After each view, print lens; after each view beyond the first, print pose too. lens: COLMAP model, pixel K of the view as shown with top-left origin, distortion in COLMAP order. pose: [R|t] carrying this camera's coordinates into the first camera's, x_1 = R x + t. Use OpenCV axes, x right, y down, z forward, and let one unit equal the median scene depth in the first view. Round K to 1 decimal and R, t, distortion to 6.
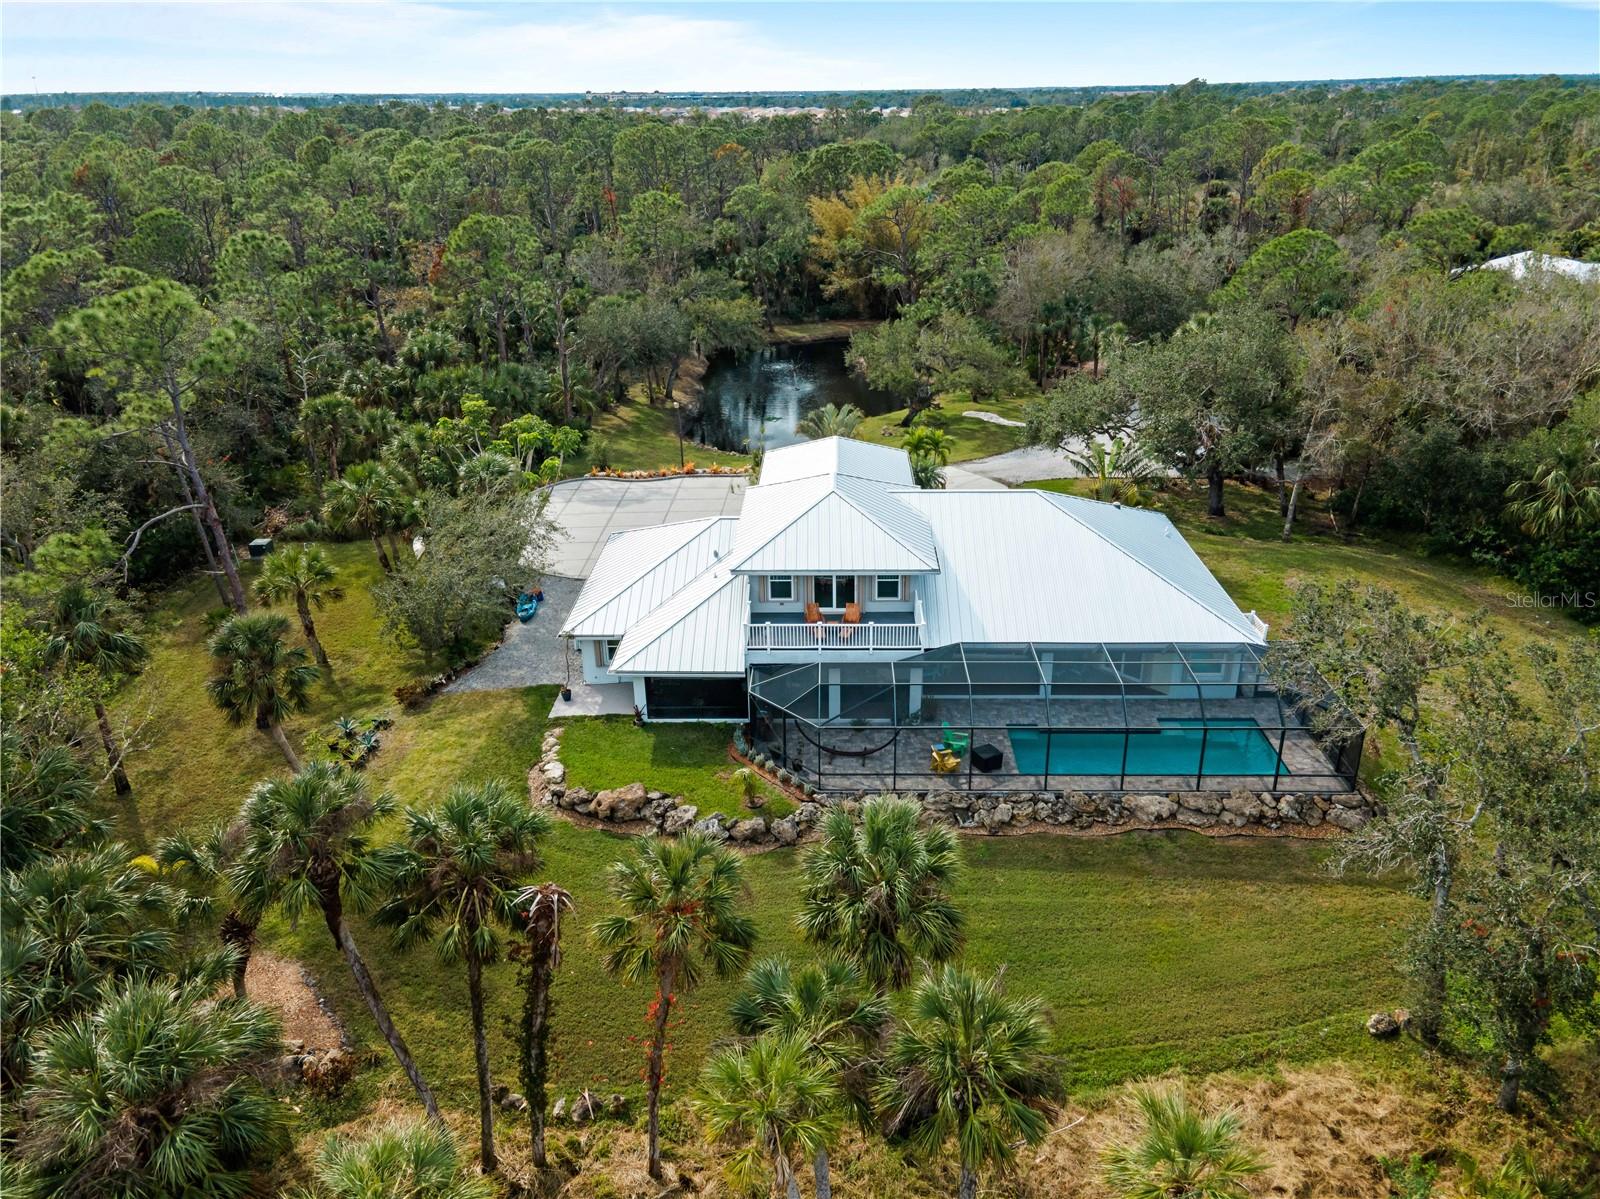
lens RADIAL K [[1161.6, 0, 800.0], [0, 1161.6, 599.5], [0, 0, 1]] dist [0.056754, 0.003124]
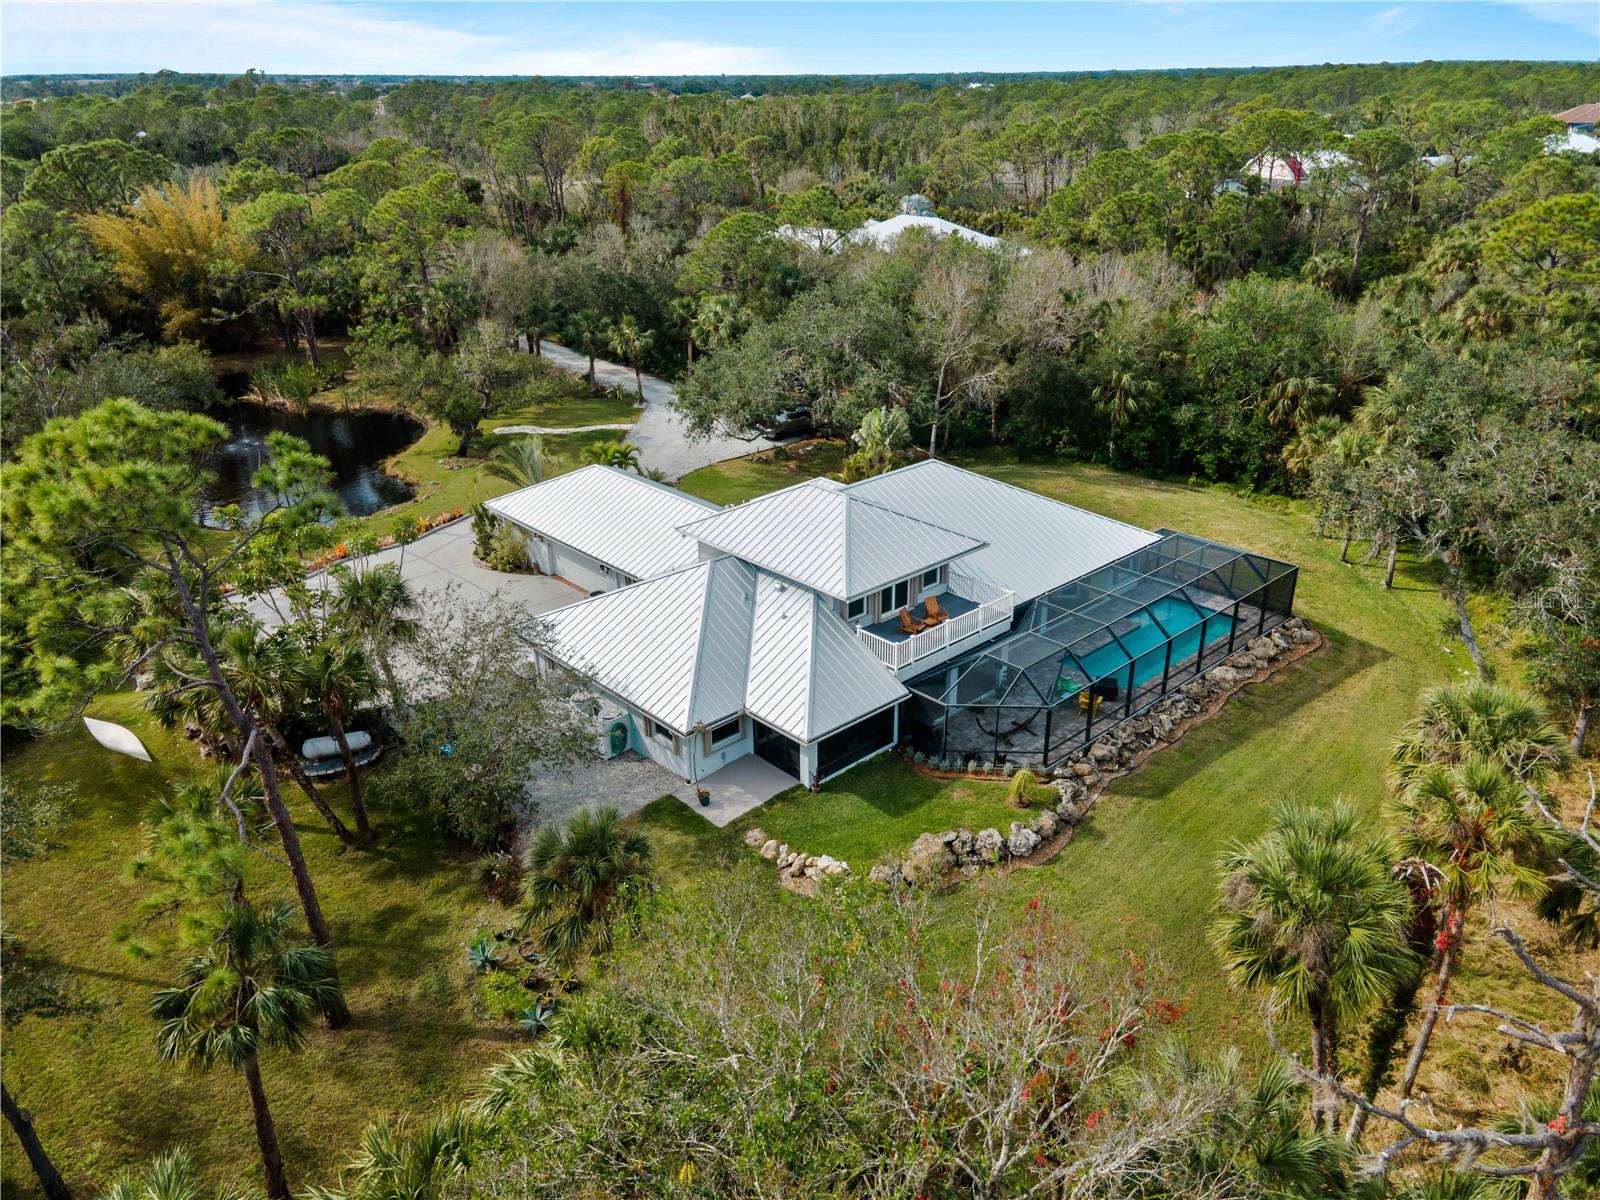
lens RADIAL K [[1161.6, 0, 800.0], [0, 1161.6, 600.0], [0, 0, 1]] dist [0.056754, 0.003124]
pose [[0.720119, -0.284379, 0.632896, -0.666659], [0.279806, 0.953715, 0.110165, -0.136863], [-0.634931, 0.097756, 0.766359, 0.285110]]
